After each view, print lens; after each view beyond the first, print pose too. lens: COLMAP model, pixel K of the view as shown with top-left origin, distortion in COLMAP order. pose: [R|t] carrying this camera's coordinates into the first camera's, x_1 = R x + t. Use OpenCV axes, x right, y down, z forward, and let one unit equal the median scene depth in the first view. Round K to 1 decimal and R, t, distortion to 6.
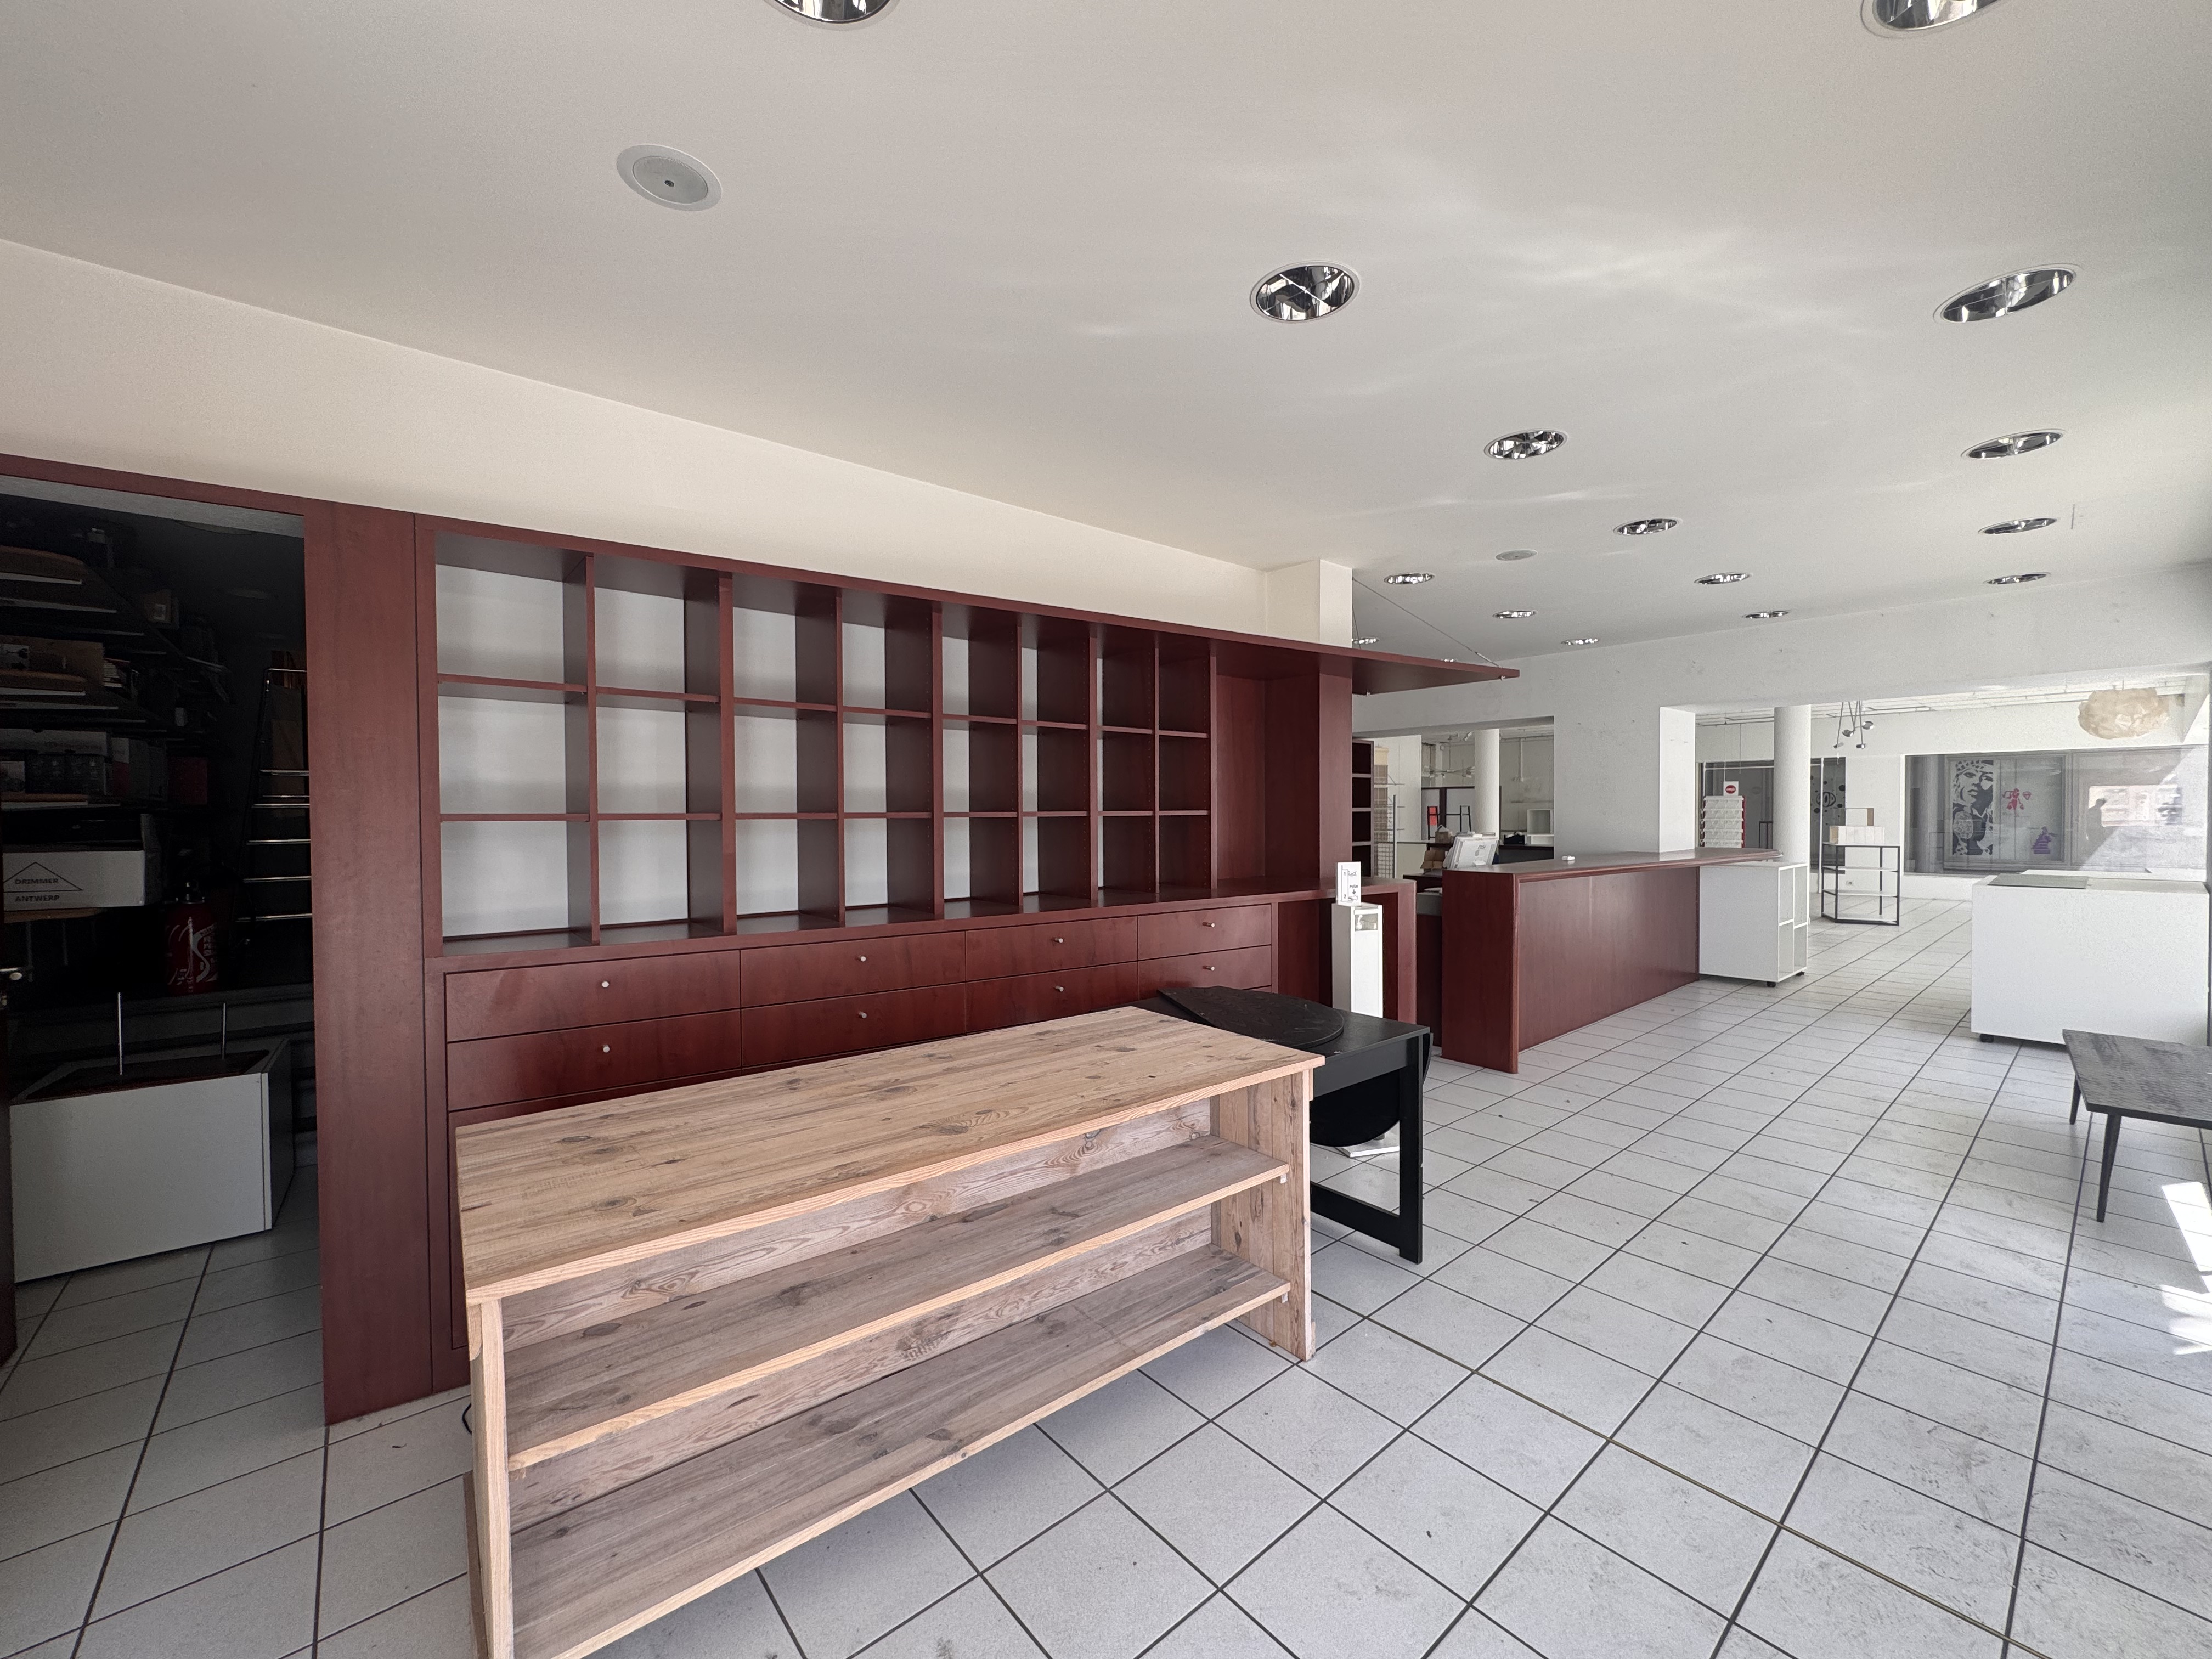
lens RADIAL K [[882.9, 0, 1114.3], [0, 882.9, 831.4], [0, 0, 1]] dist [0.001576, 0.000013]
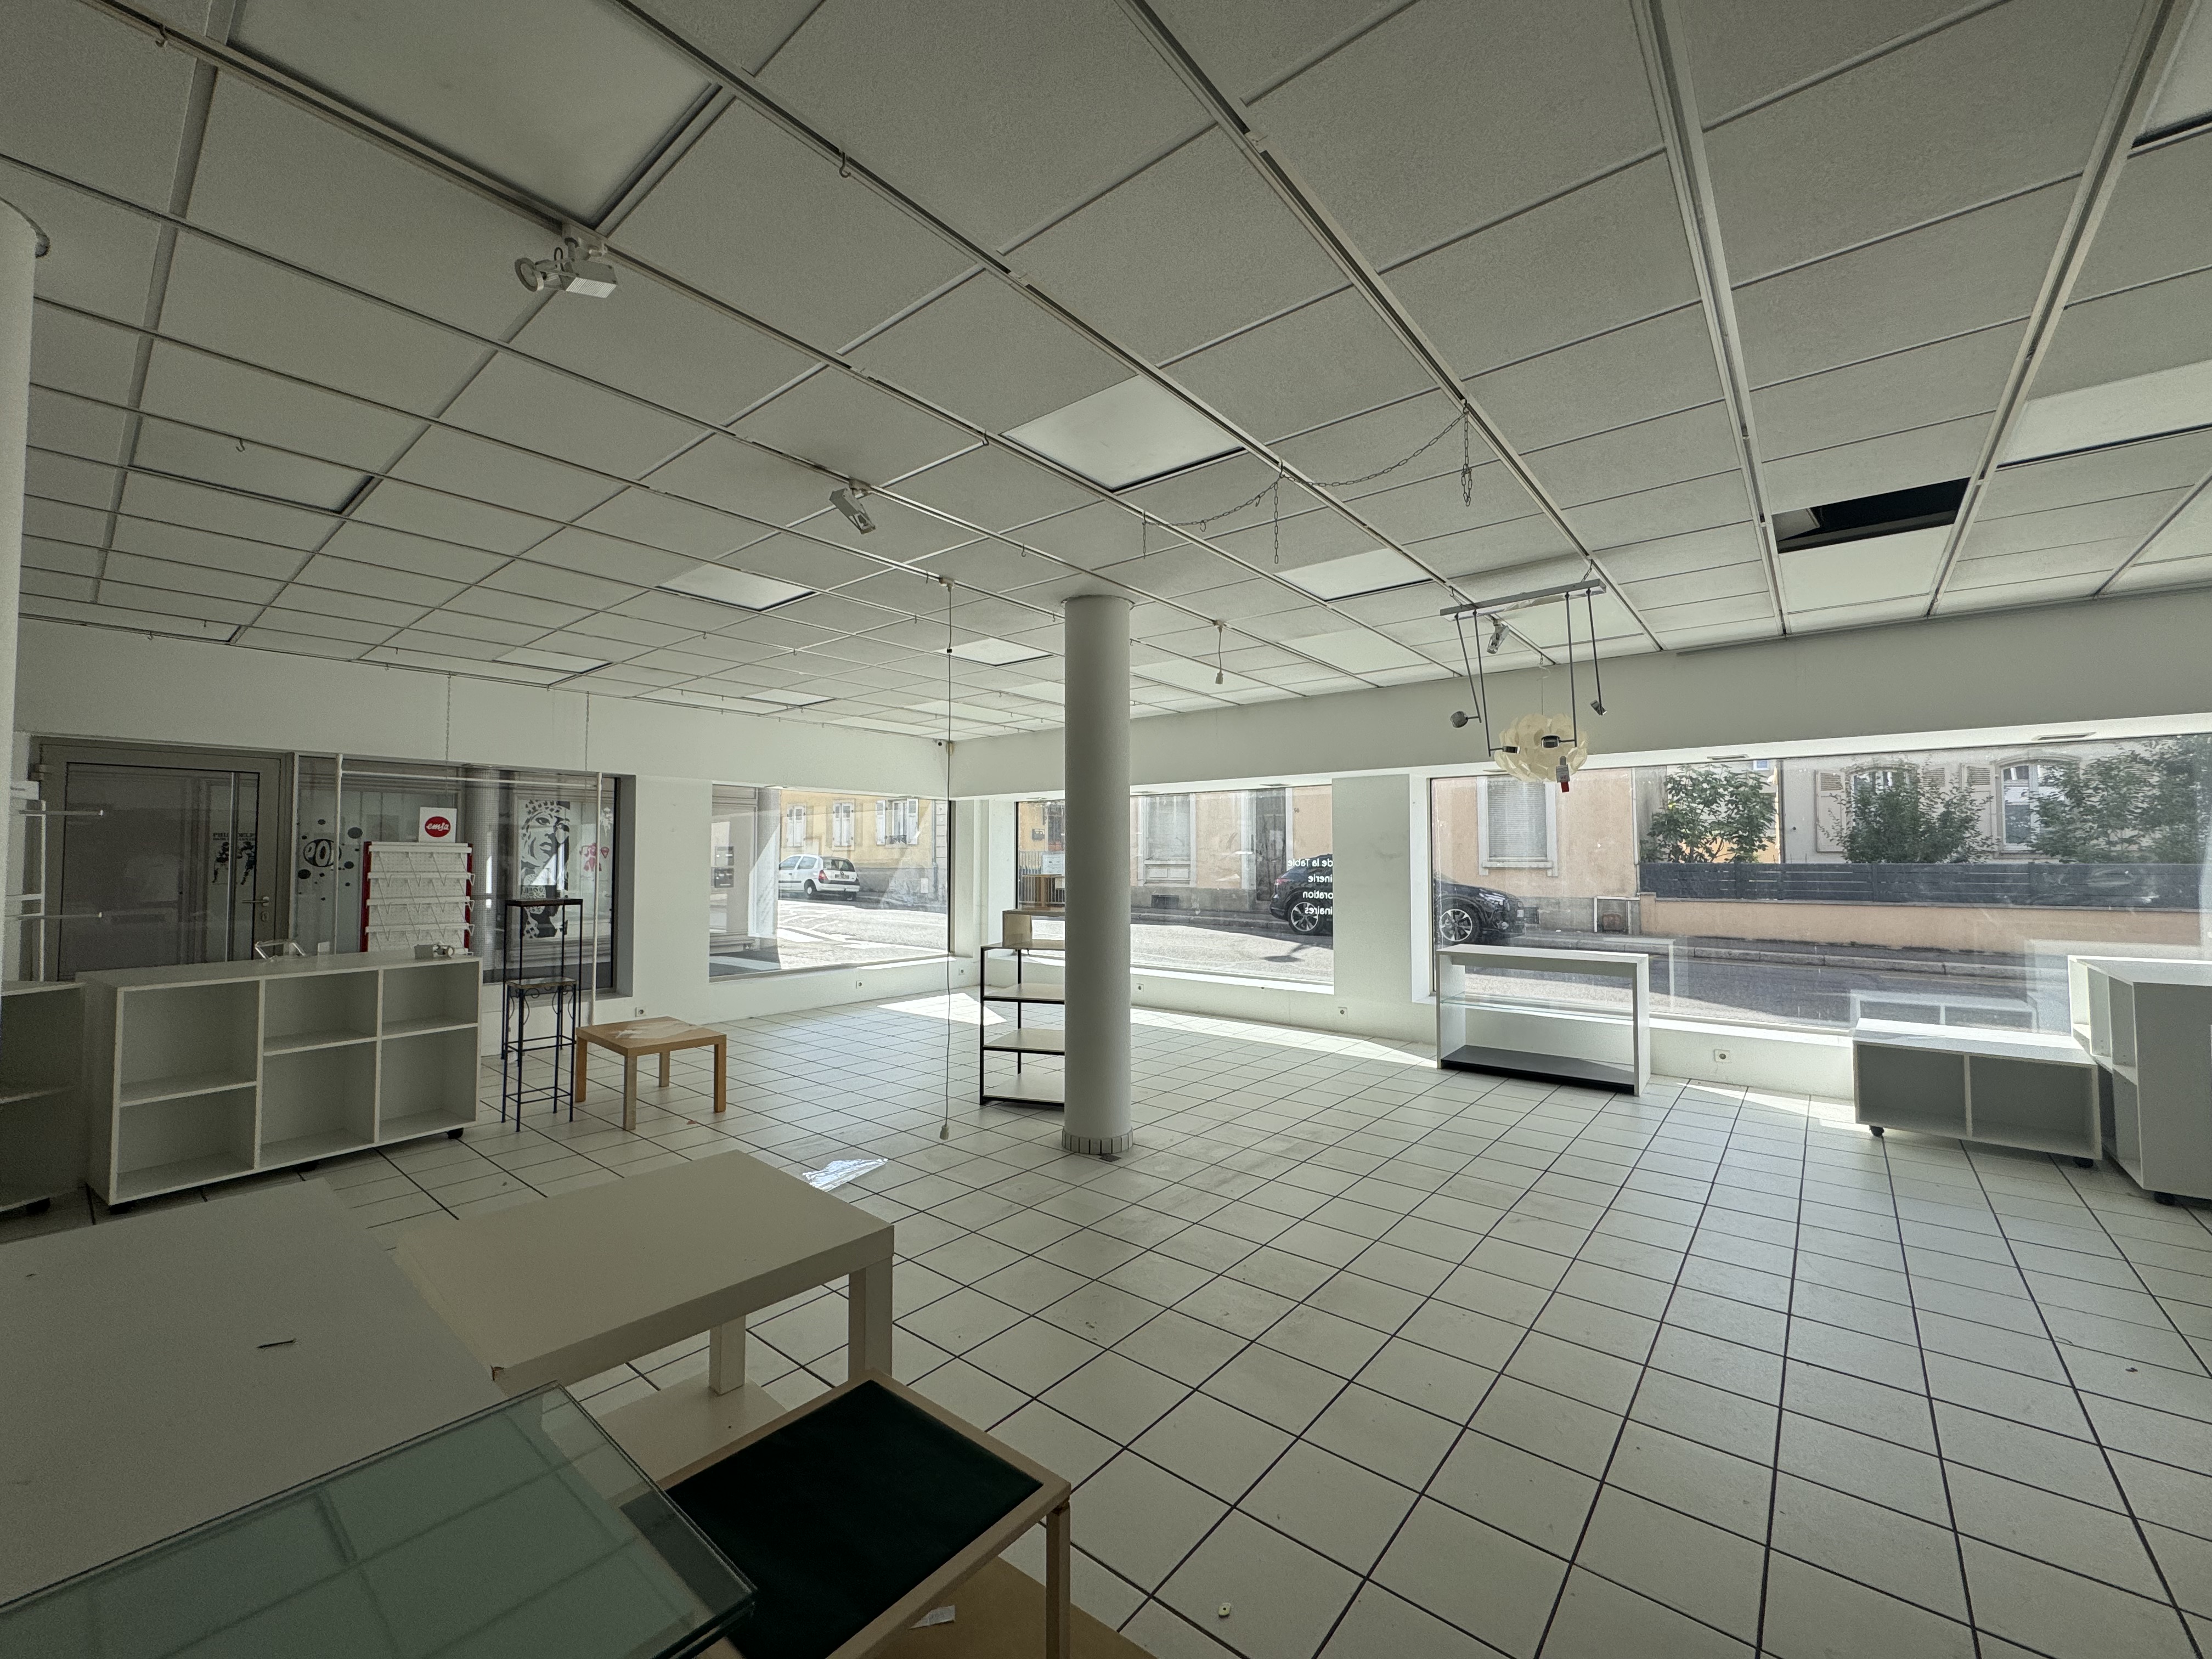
lens RADIAL K [[882.9, 0, 1111.1], [0, 882.9, 828.2], [0, 0, 1]] dist [0.001576, 0.000013]
pose [[-0.175749, 0.042204, 0.983530, 0.927497], [0.023716, 0.998972, -0.038629, -0.092157], [-0.984149, 0.016536, -0.176570, 2.997173]]
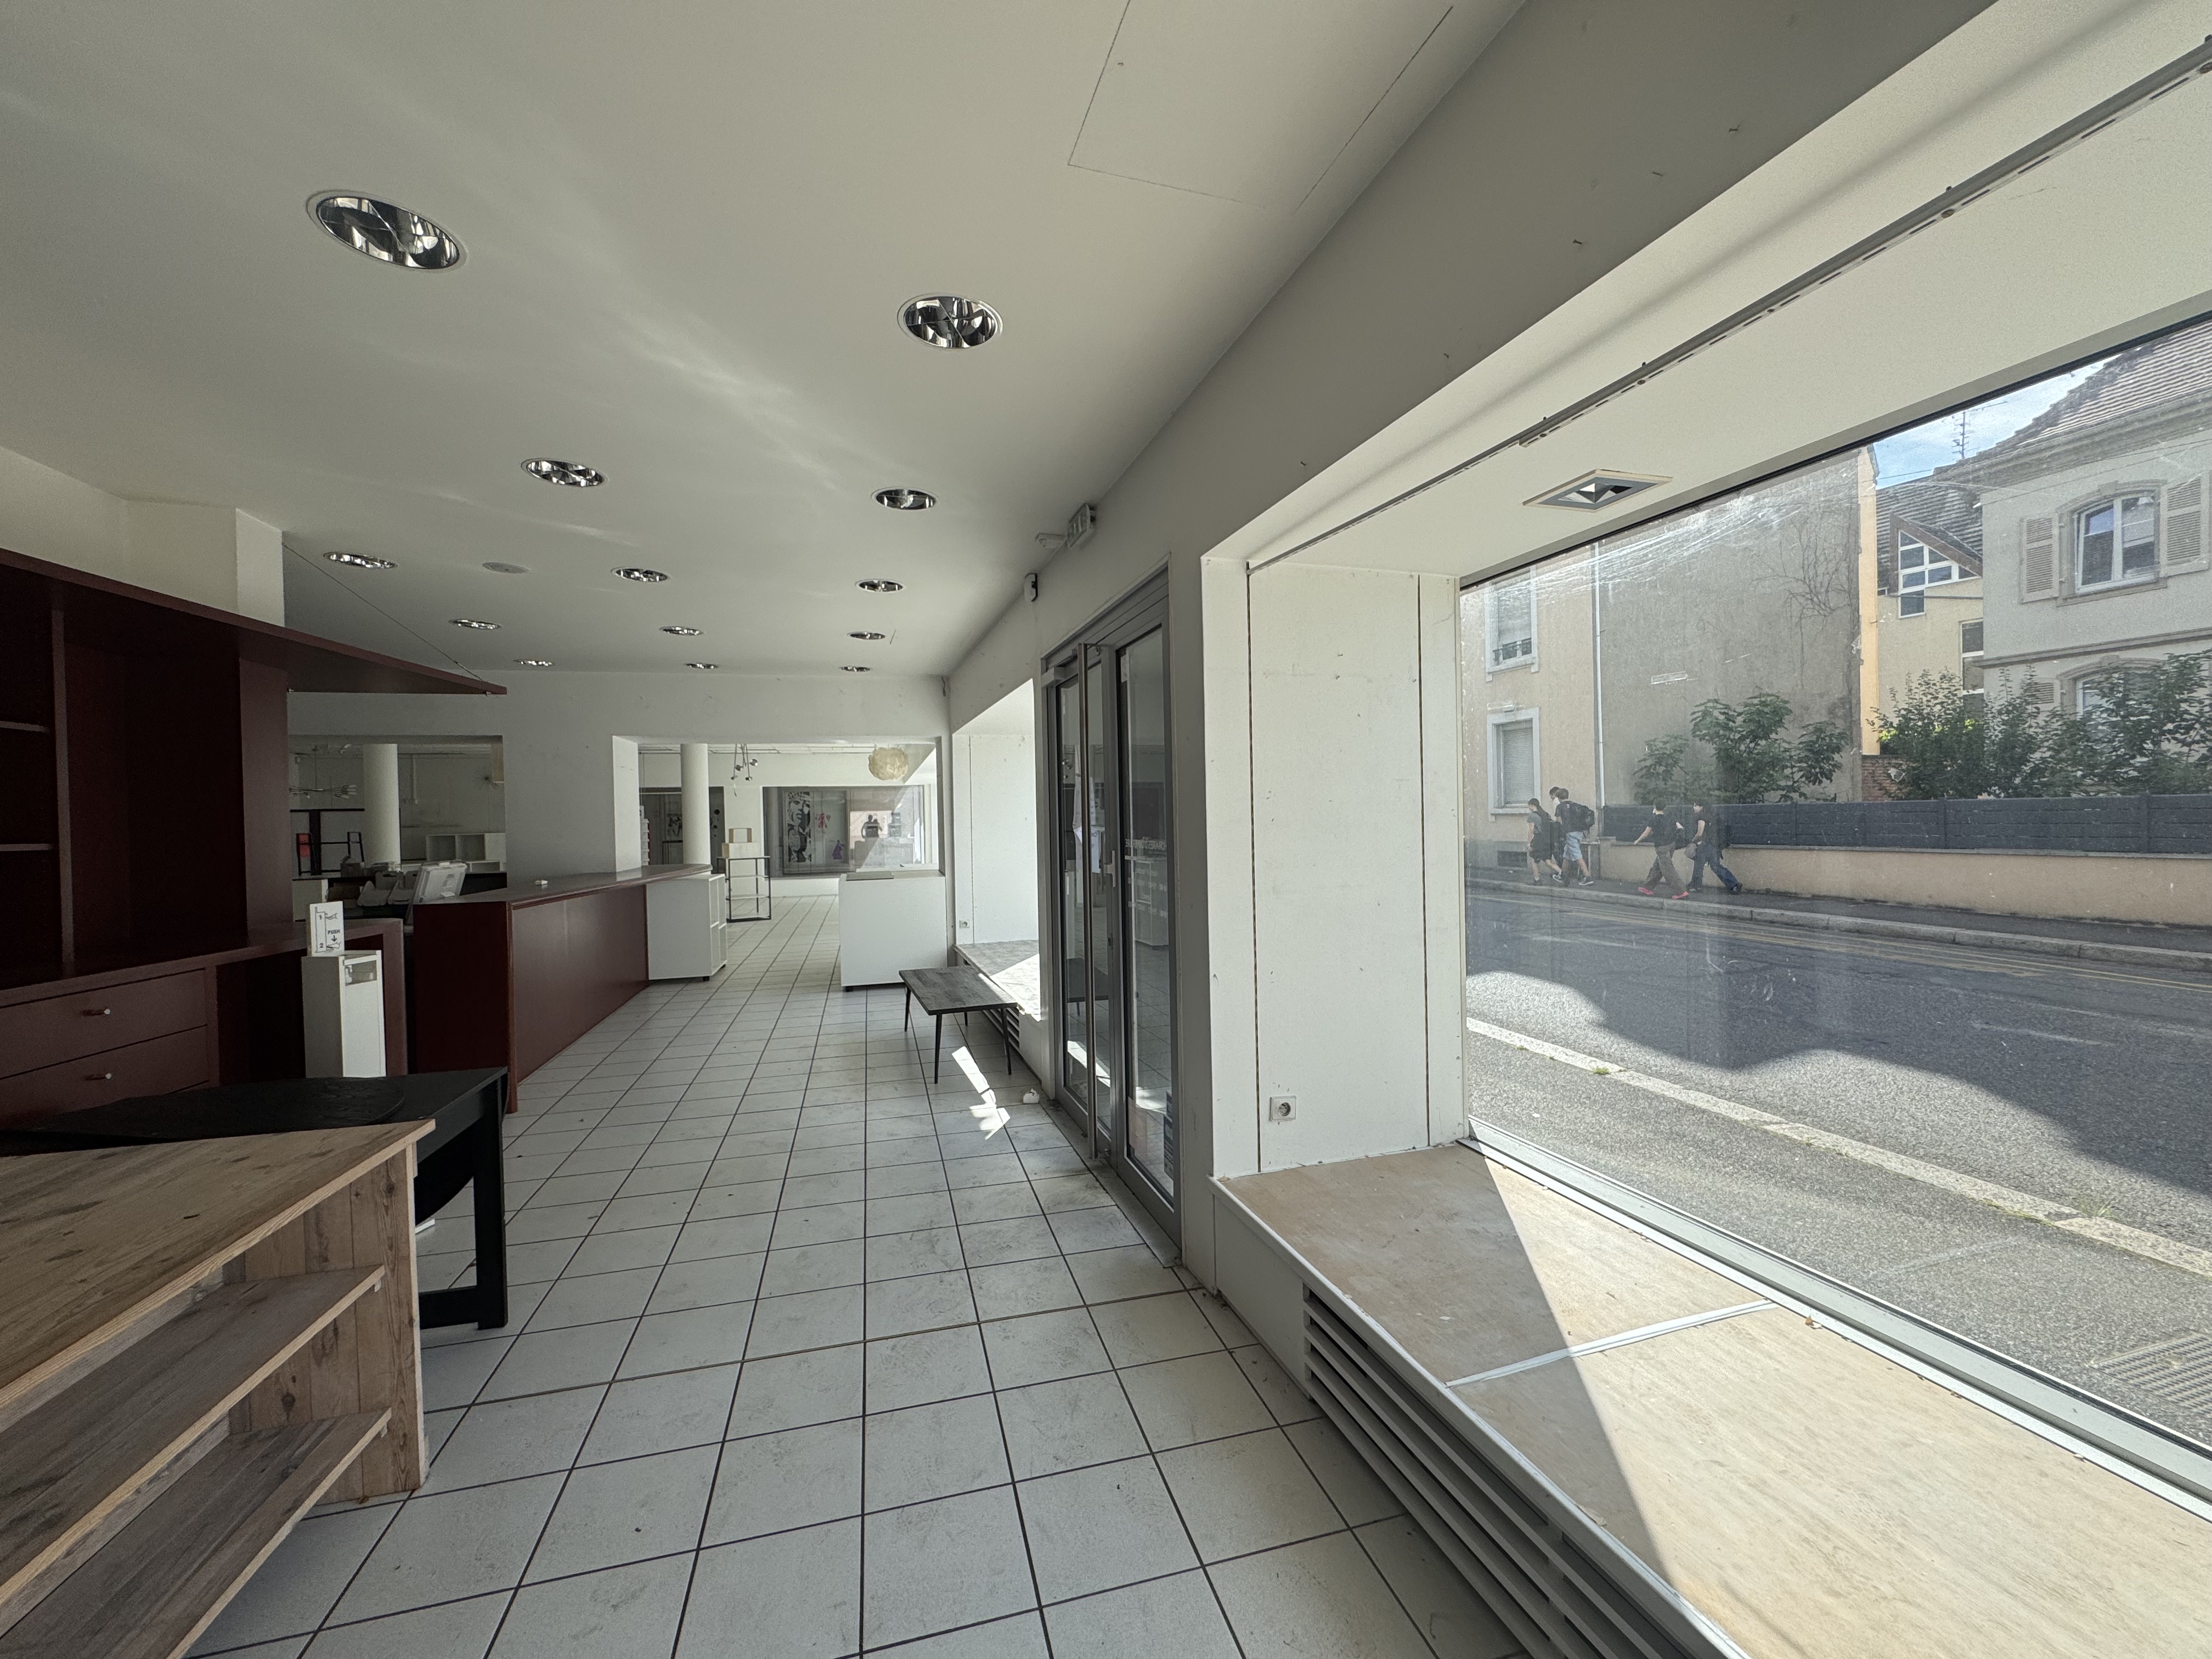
lens RADIAL K [[882.9, 0, 1098.1], [0, 882.9, 834.7], [0, 0, 1]] dist [0.001576, 0.000013]
pose [[0.440146, -0.020316, 0.897697, -0.140979], [0.041005, 0.999156, 0.002507, 0.000017], [-0.896990, 0.035707, 0.440607, 0.013631]]
